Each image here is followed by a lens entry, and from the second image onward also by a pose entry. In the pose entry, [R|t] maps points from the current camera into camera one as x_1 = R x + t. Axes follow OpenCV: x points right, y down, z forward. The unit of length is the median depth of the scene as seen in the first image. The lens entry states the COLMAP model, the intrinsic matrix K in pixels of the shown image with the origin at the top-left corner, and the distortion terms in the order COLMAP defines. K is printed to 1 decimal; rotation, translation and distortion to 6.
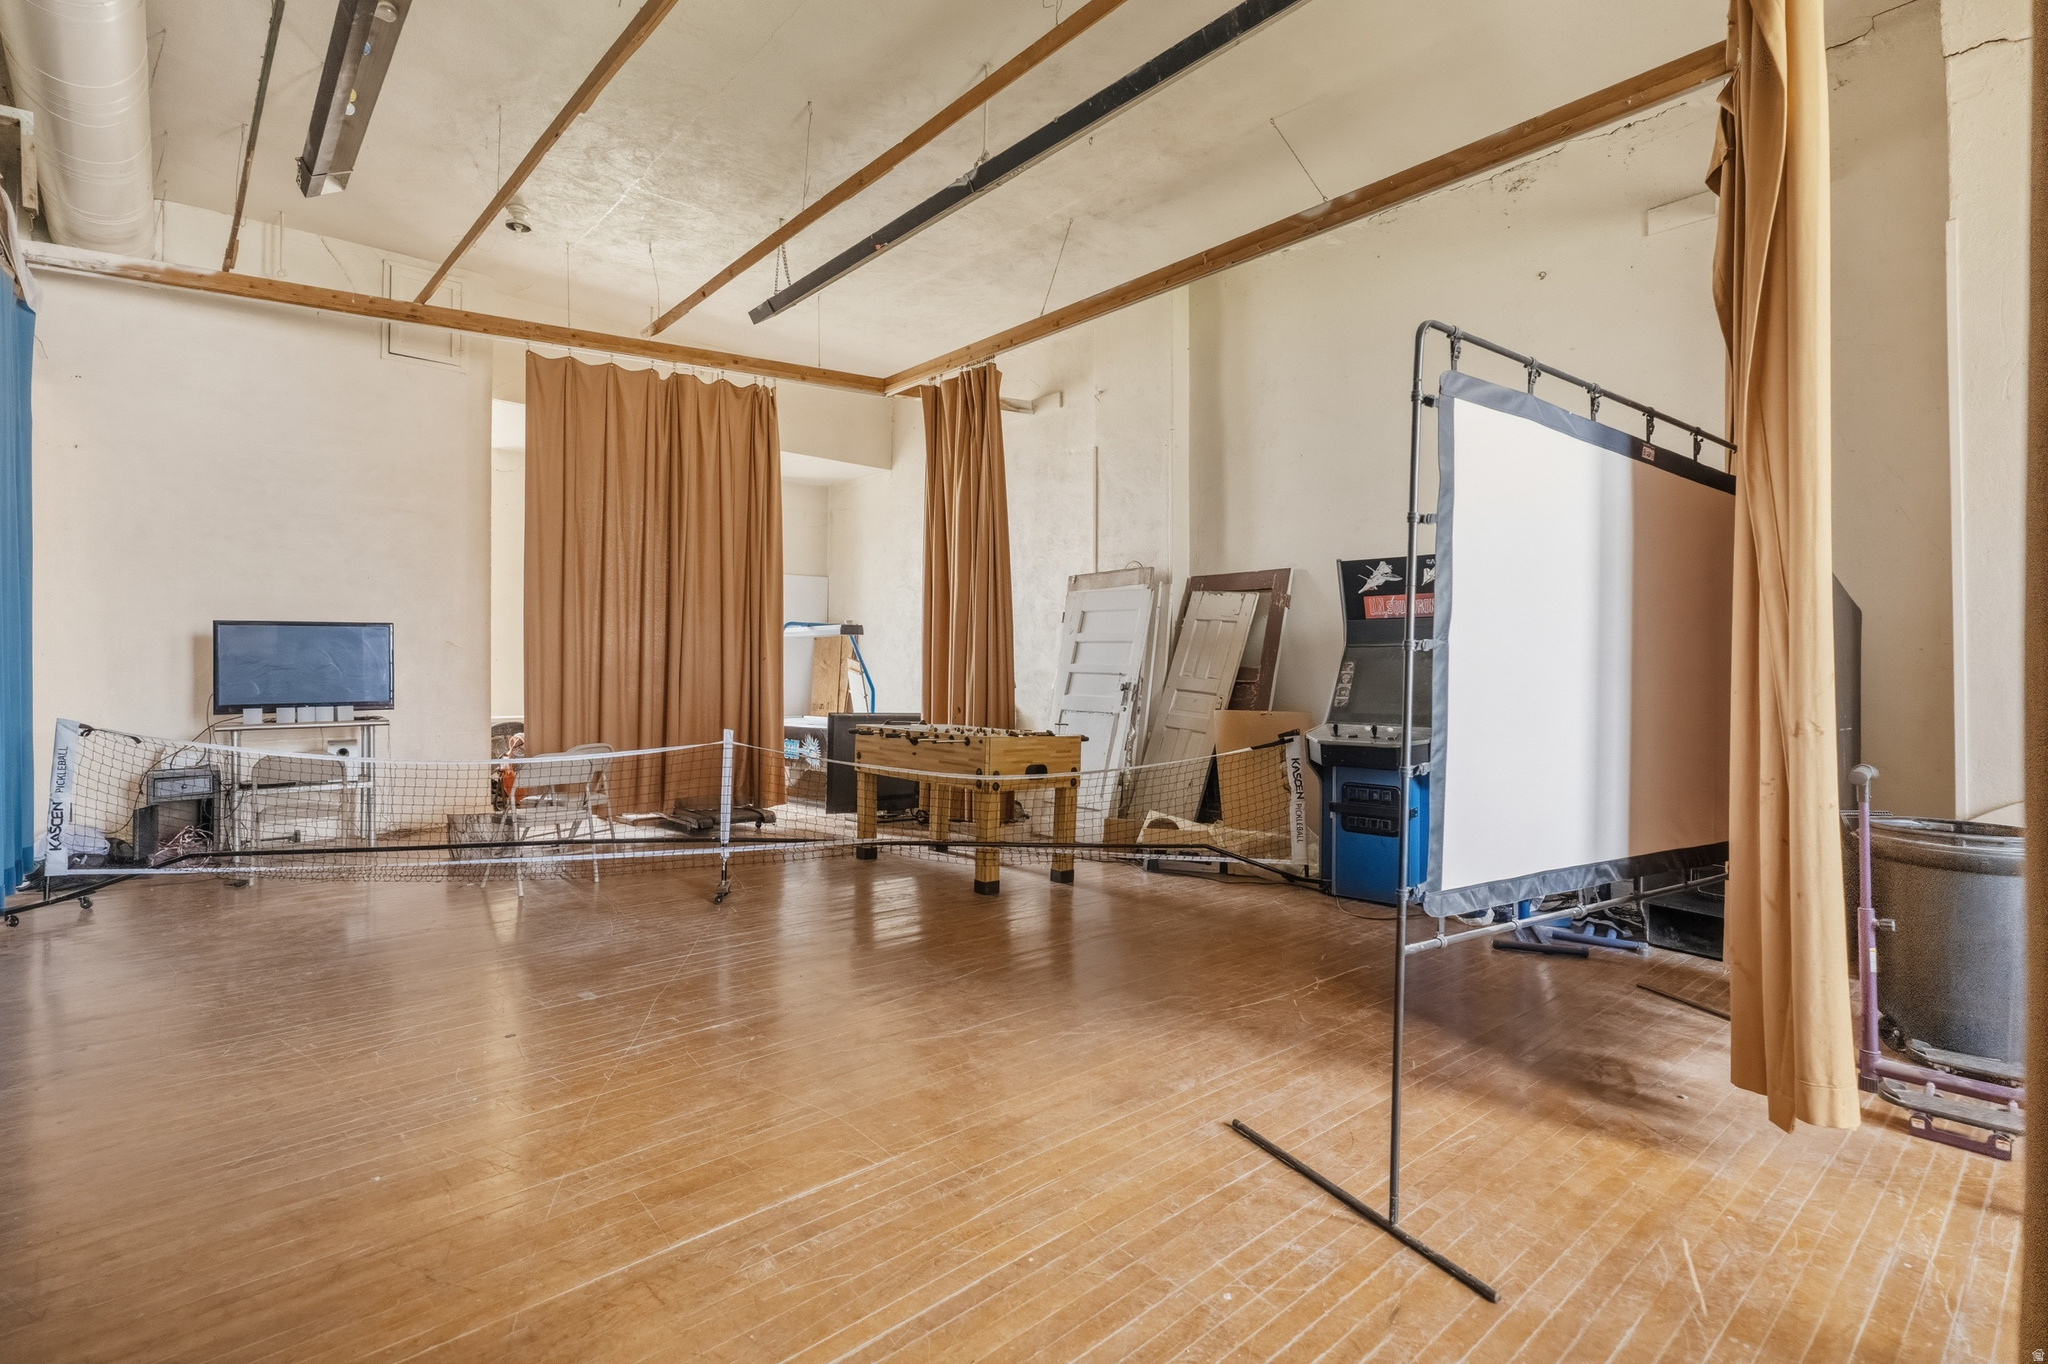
lens RADIAL K [[978.4, 0, 1031.0], [0, 978.4, 679.7], [0, 0, 1]] dist [-0.005724, 0.003899]
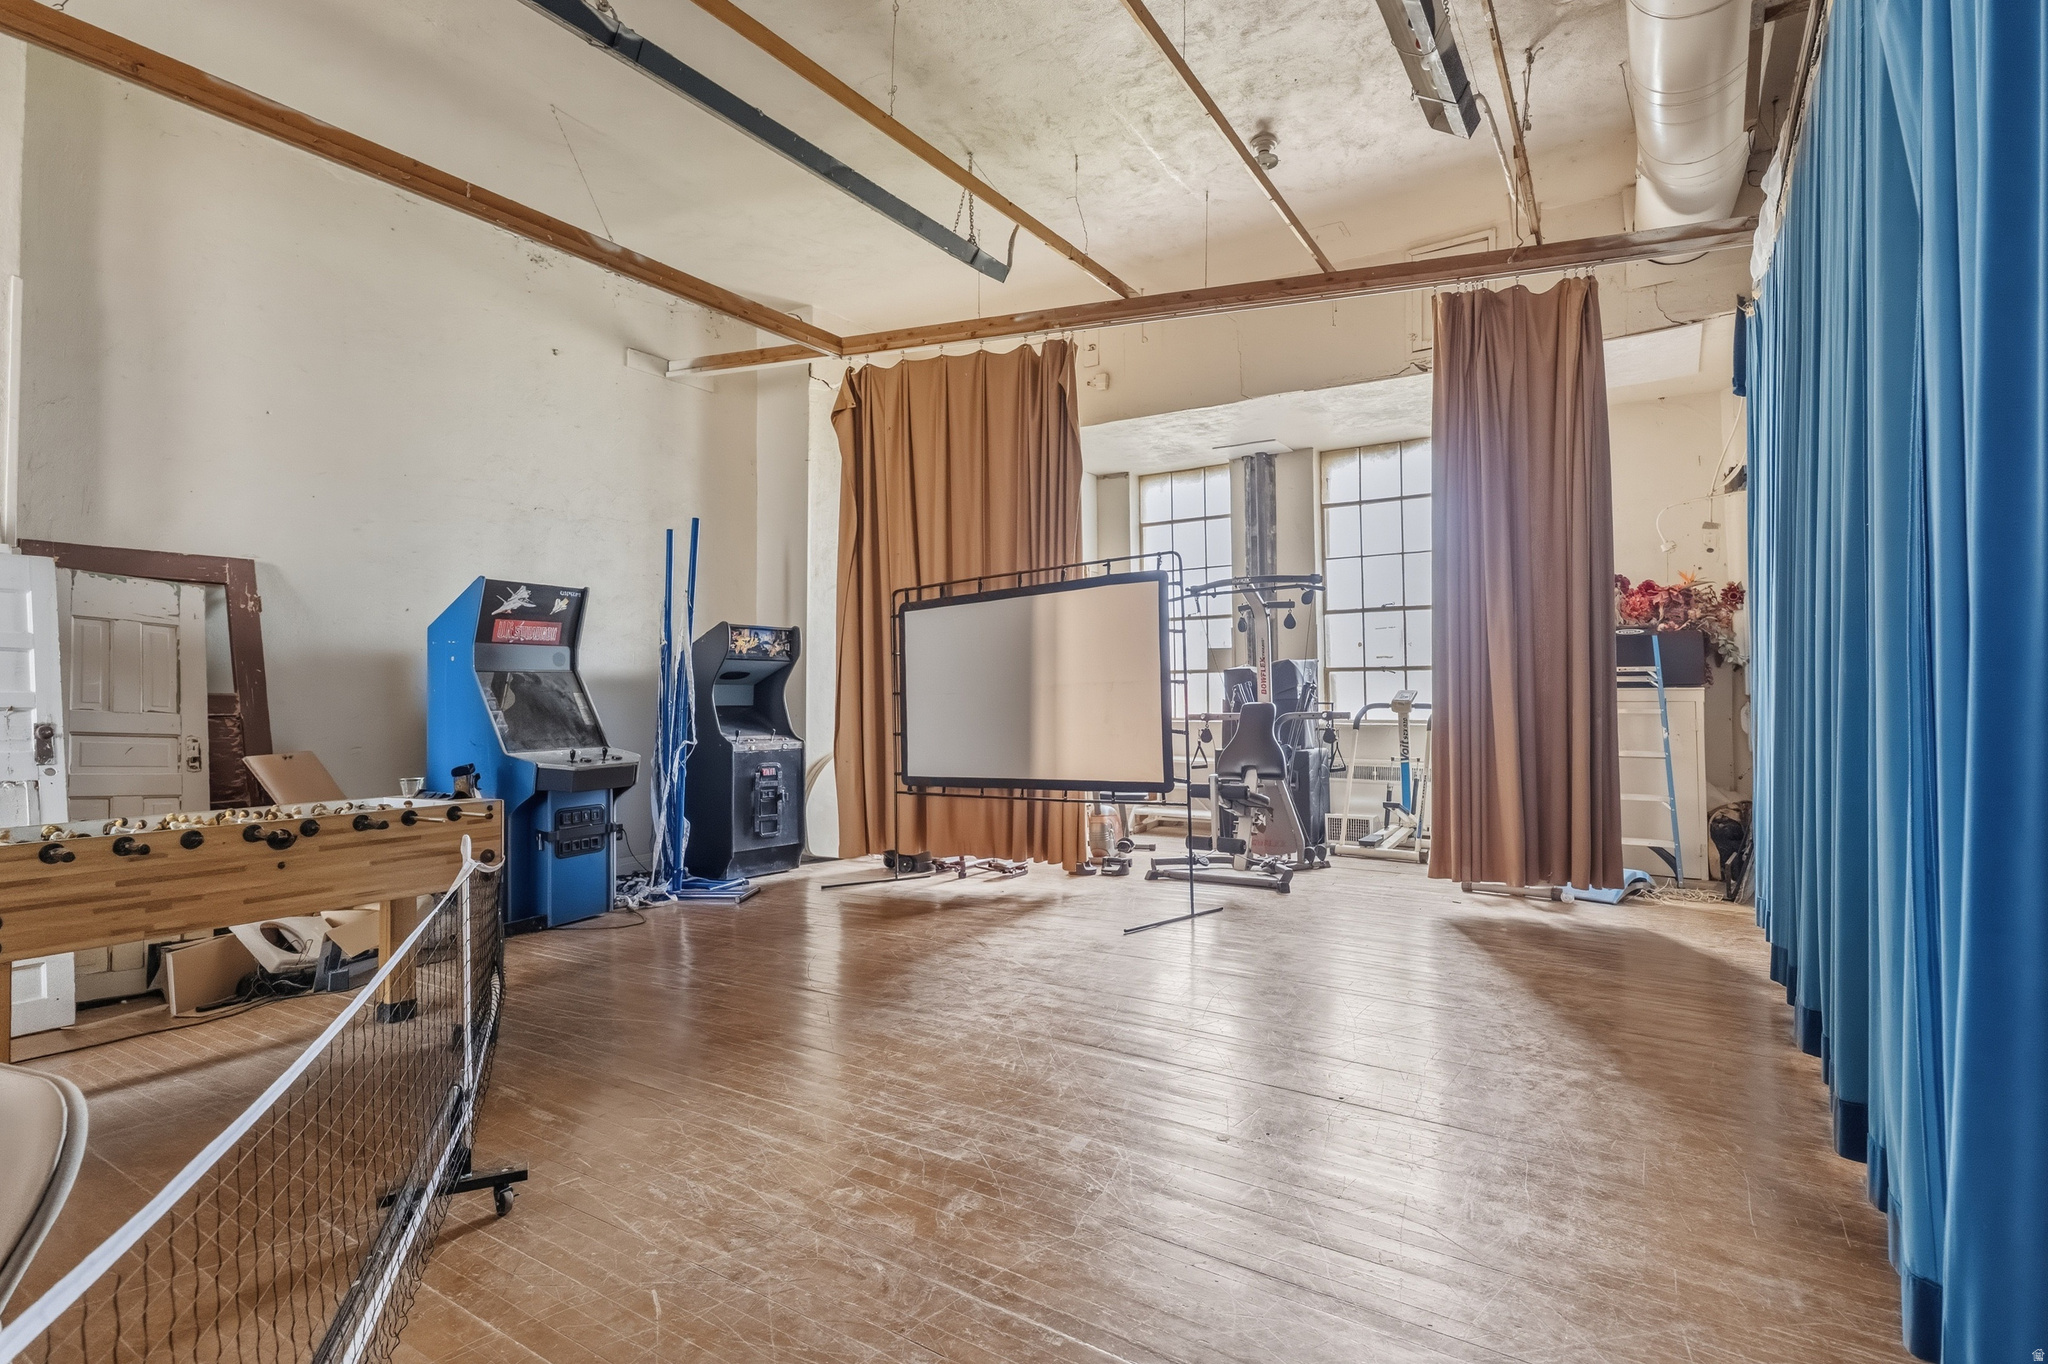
lens RADIAL K [[978.4, 0, 1031.2], [0, 978.4, 681.7], [0, 0, 1]] dist [-0.005724, 0.003899]
pose [[-0.266081, -0.004639, 0.963939, -0.729994], [0.010272, 0.999918, 0.007648, -0.026180], [-0.963896, 0.011936, -0.266012, 0.764868]]
